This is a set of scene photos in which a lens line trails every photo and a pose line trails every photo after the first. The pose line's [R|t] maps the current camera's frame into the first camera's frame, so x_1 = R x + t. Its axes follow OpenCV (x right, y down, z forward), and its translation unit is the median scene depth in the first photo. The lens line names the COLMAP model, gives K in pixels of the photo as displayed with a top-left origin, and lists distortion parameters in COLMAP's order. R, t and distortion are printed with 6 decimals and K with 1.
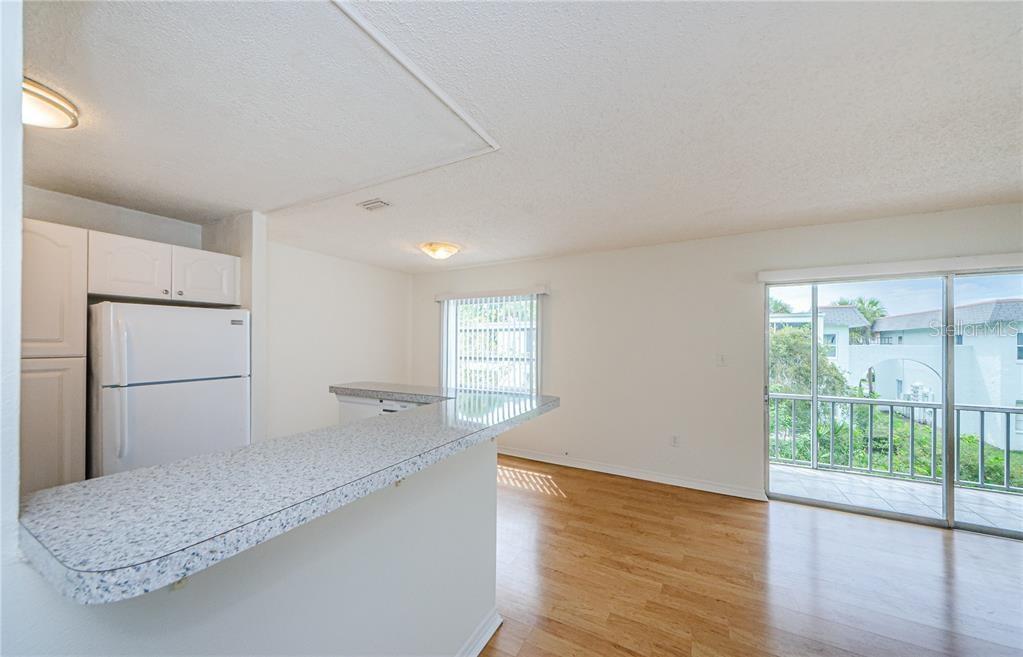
lens RADIAL K [[356.3, 0, 510.6], [0, 356.3, 346.7], [0, 0, 1]] dist [0.014135, -0.002134]
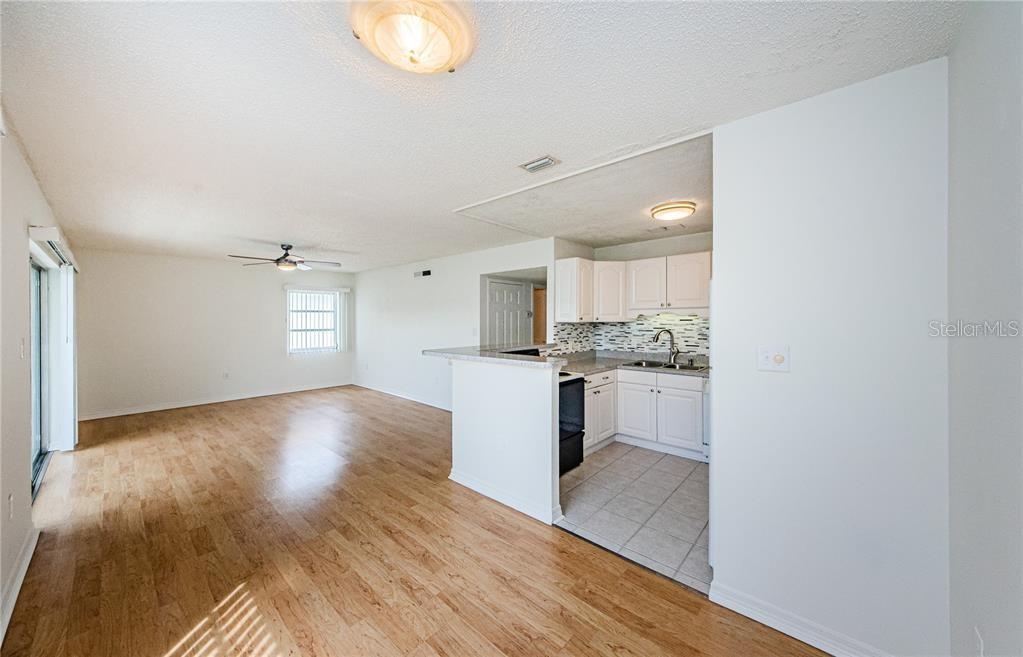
lens RADIAL K [[356.3, 0, 510.1], [0, 356.3, 318.5], [0, 0, 1]] dist [0.014135, -0.002134]
pose [[-0.971591, -0.003591, 0.236638, -0.324419], [-0.003034, 0.999992, 0.002716, -0.013425], [-0.236646, 0.001921, -0.971594, 1.167054]]
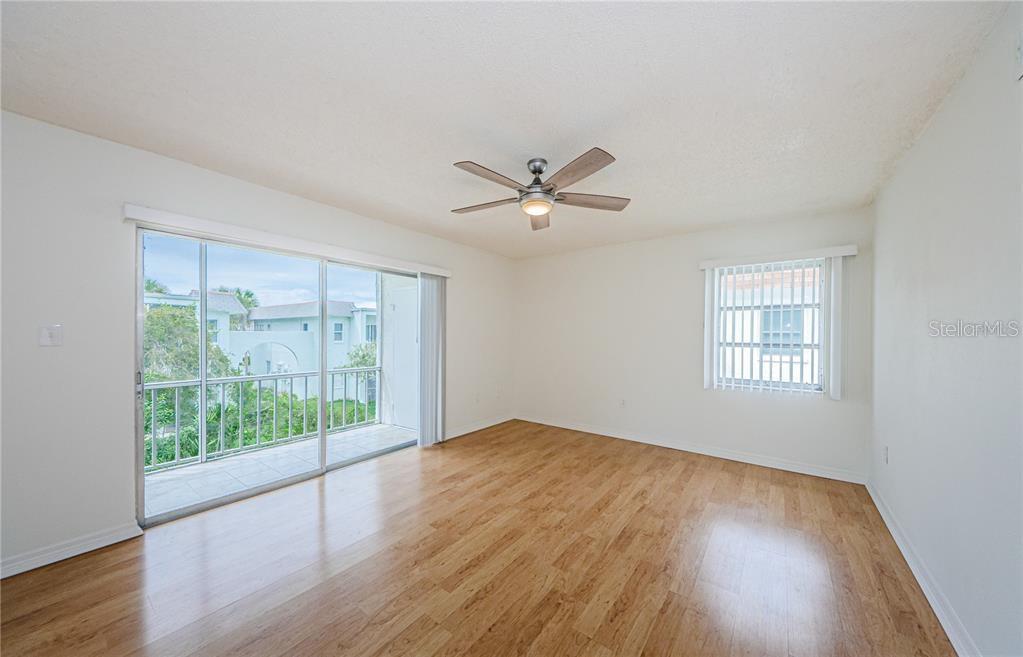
lens RADIAL K [[356.3, 0, 514.0], [0, 356.3, 338.1], [0, 0, 1]] dist [0.014135, -0.002134]
pose [[0.142241, -0.006745, 0.989809, 0.096001], [-0.003809, 0.999966, 0.007361, 0.030882], [-0.989825, -0.004818, 0.142211, 0.142775]]
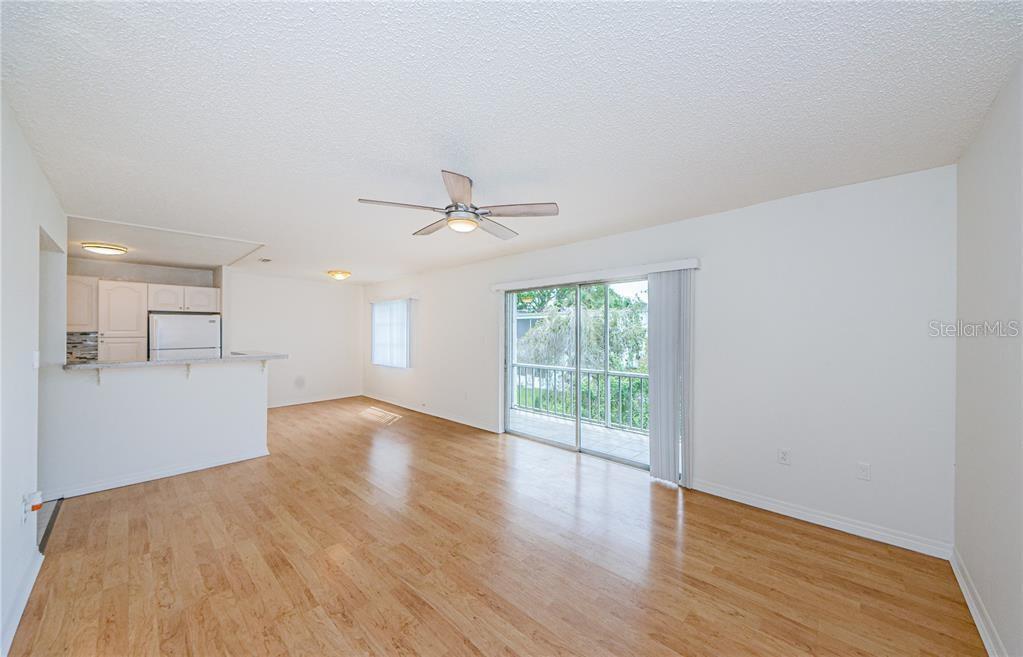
lens RADIAL K [[356.3, 0, 514.7], [0, 356.3, 332.2], [0, 0, 1]] dist [0.014135, -0.002134]
pose [[0.968484, 0.000534, -0.249077, 0.899593], [-0.000903, 0.999999, -0.001369, -0.001898], [0.249075, 0.001551, 0.968483, -0.359013]]
